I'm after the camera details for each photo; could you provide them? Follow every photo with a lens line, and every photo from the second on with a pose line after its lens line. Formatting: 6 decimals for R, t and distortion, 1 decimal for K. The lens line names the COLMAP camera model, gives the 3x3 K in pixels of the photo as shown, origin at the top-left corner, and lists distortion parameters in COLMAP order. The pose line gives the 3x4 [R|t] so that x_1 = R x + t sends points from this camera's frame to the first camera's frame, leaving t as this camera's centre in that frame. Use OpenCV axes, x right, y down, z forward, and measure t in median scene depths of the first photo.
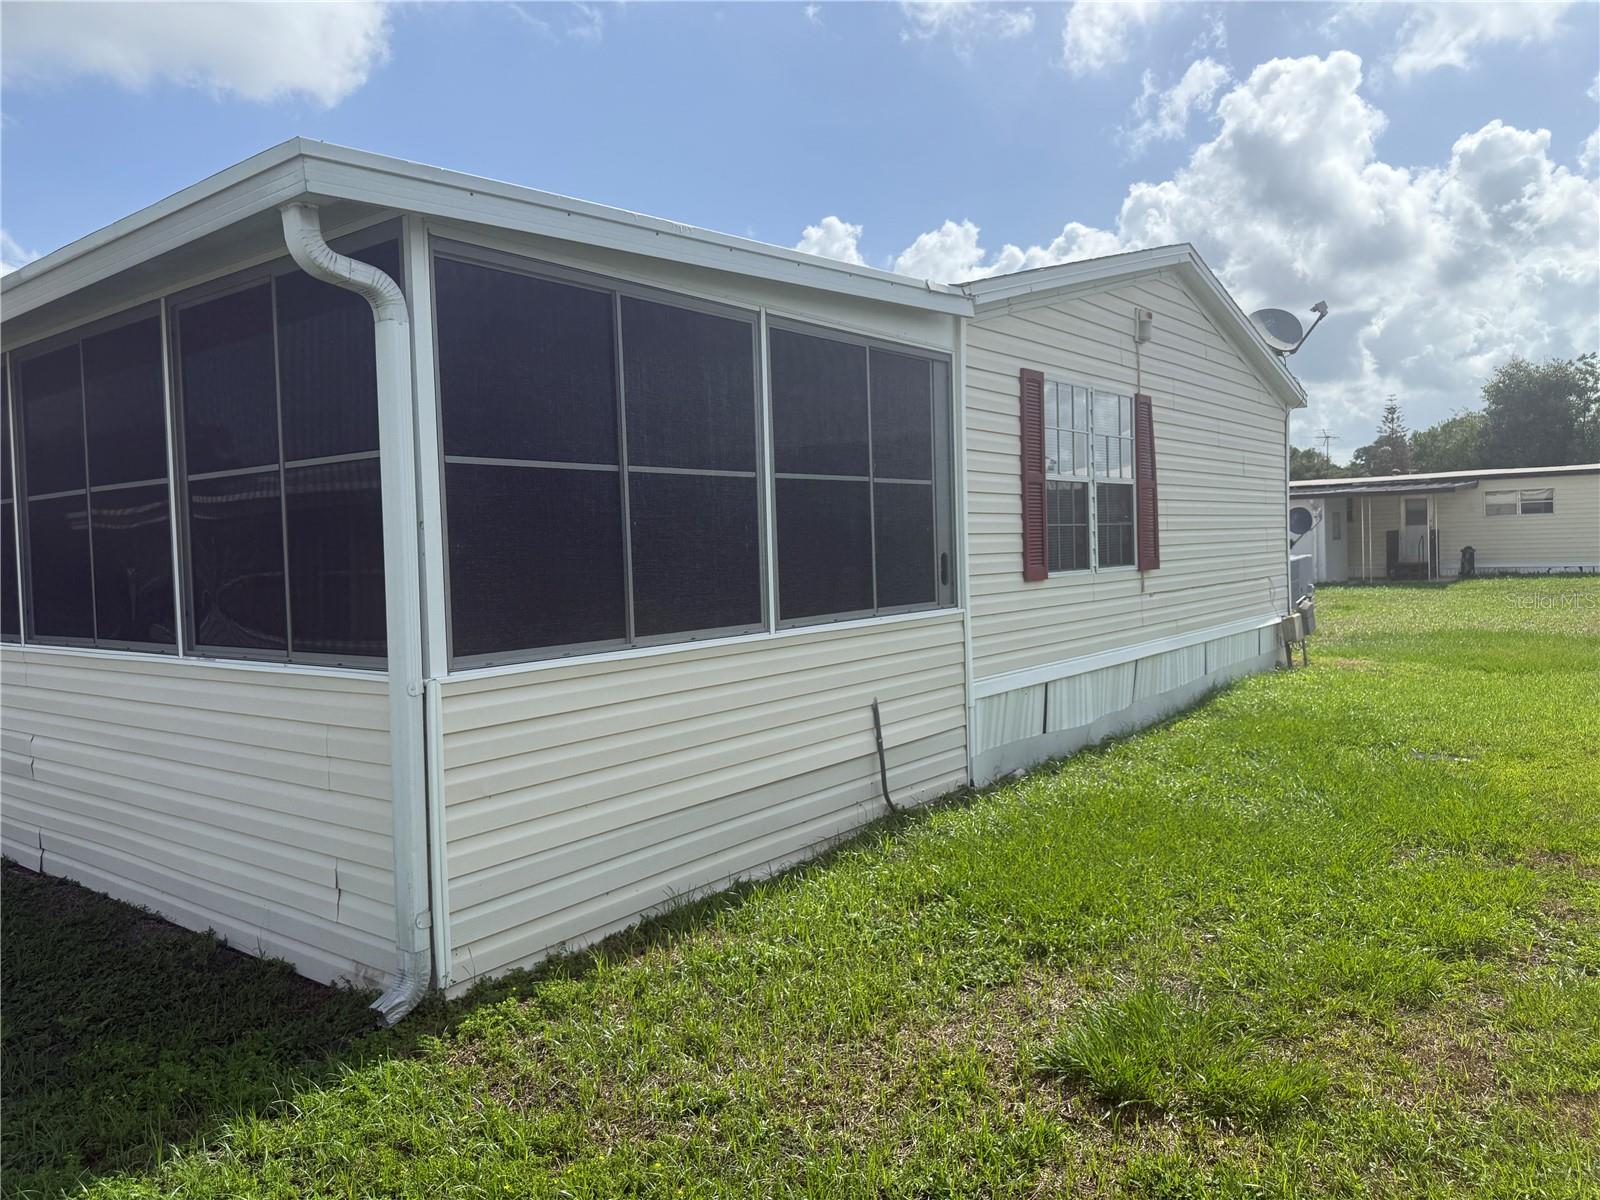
lens RADIAL K [[1137.2, 0, 801.0], [0, 1137.2, 600.3], [0, 0, 1]] dist [0.047481, -0.047362]
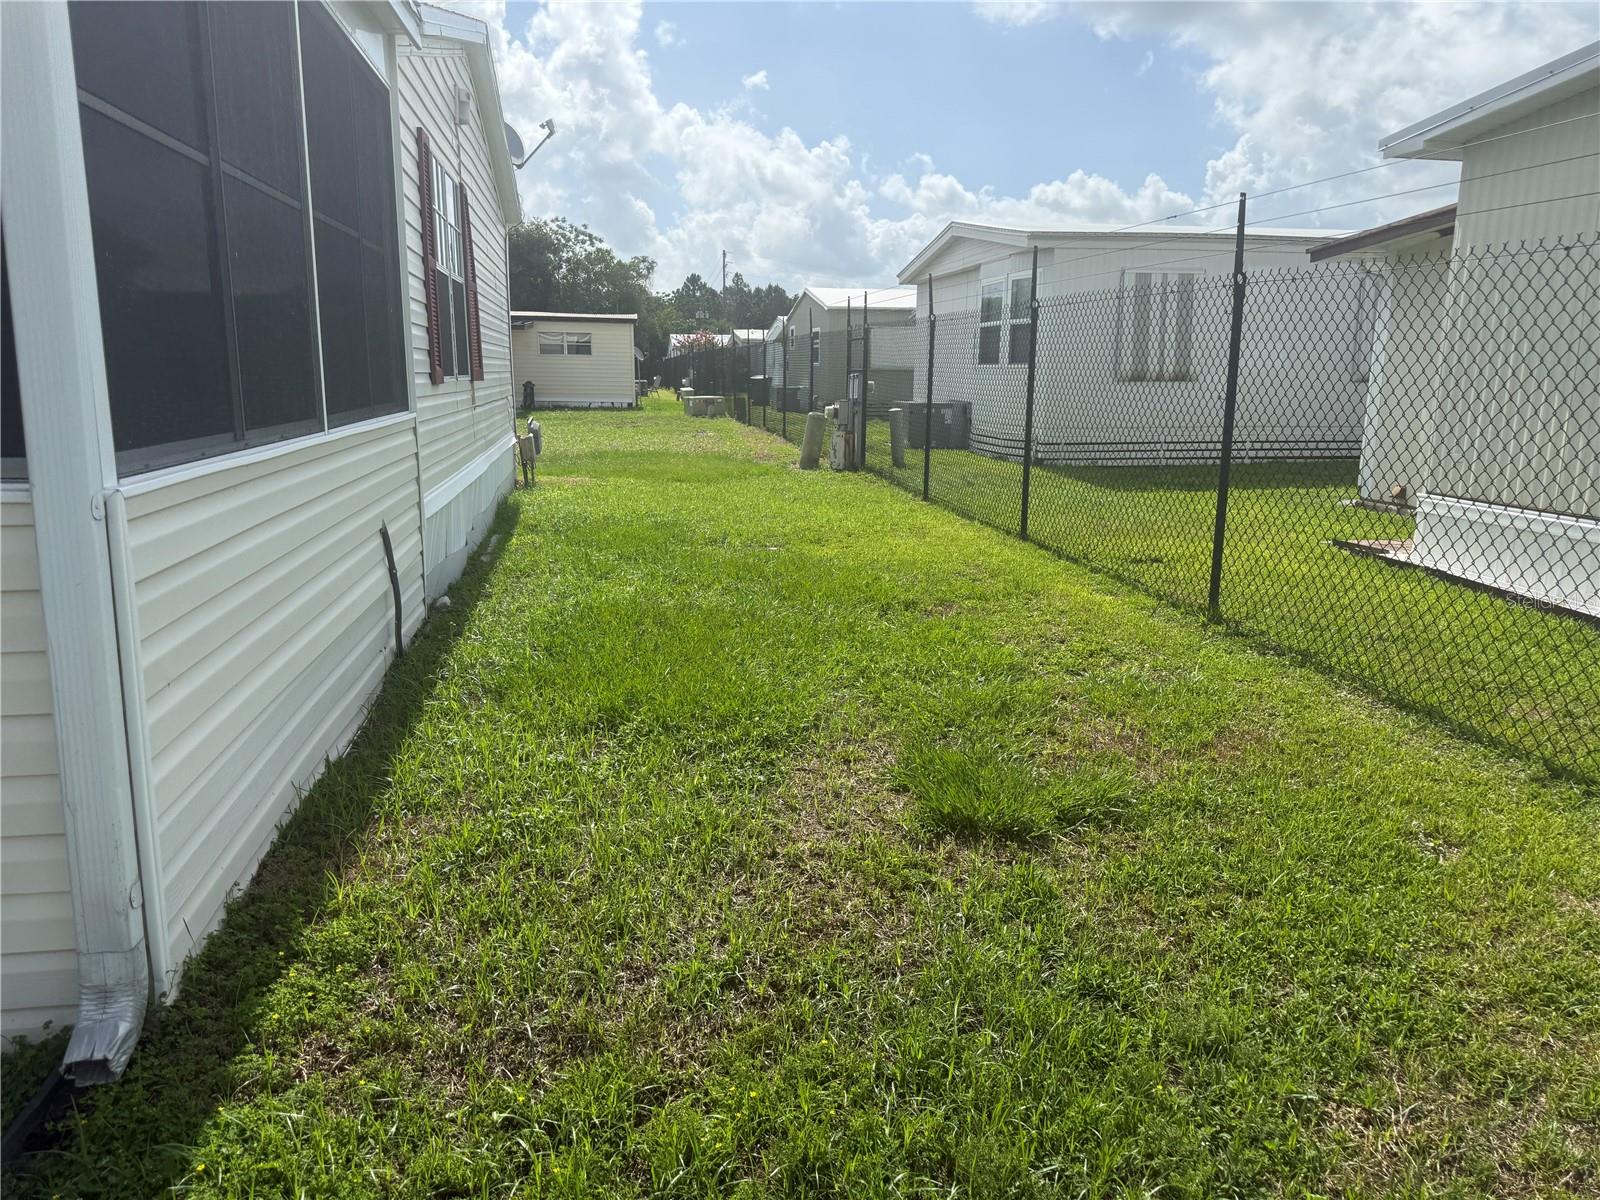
lens RADIAL K [[1137.2, 0, 791.5], [0, 1137.2, 594.2], [0, 0, 1]] dist [0.047481, -0.047362]
pose [[0.693128, -0.108965, 0.712531, -0.152835], [0.011455, 0.990048, 0.140262, 0.013609], [-0.720724, -0.089058, 0.687478, 0.108247]]
